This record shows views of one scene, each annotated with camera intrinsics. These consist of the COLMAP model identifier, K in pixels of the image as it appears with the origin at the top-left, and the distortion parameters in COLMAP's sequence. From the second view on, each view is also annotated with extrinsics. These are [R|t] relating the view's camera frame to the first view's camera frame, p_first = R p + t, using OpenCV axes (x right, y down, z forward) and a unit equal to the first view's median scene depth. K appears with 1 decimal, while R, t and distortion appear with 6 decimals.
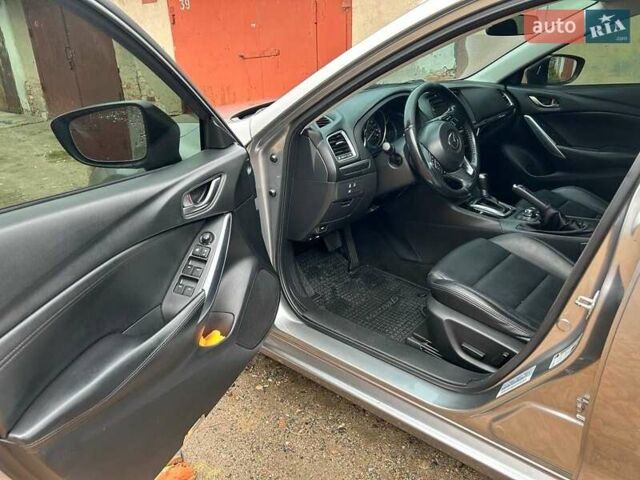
lens RADIAL K [[481.5, 0, 320.9], [0, 481.5, 242.0], [0, 0, 1]] dist [0.034119, -0.022492]
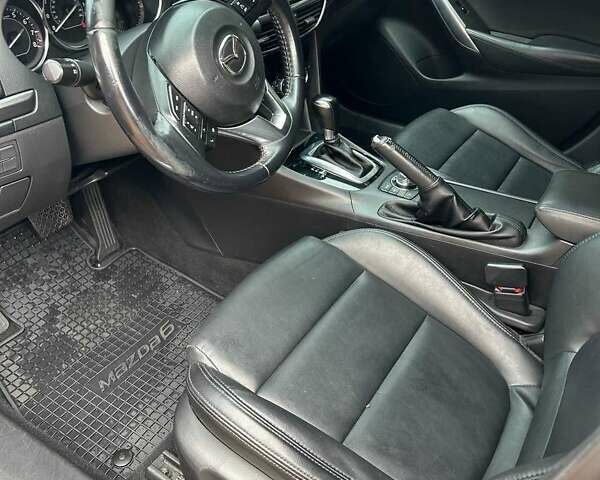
lens RADIAL K [[595.7, 0, 297.5], [0, 595.7, 239.0], [0, 0, 1]] dist [0.060901, 0.000000]
pose [[0.983469, -0.030206, 0.178541, 0.206056], [-0.010234, 0.975141, 0.221350, -0.150693], [-0.180788, -0.219518, 0.958711, 0.397449]]
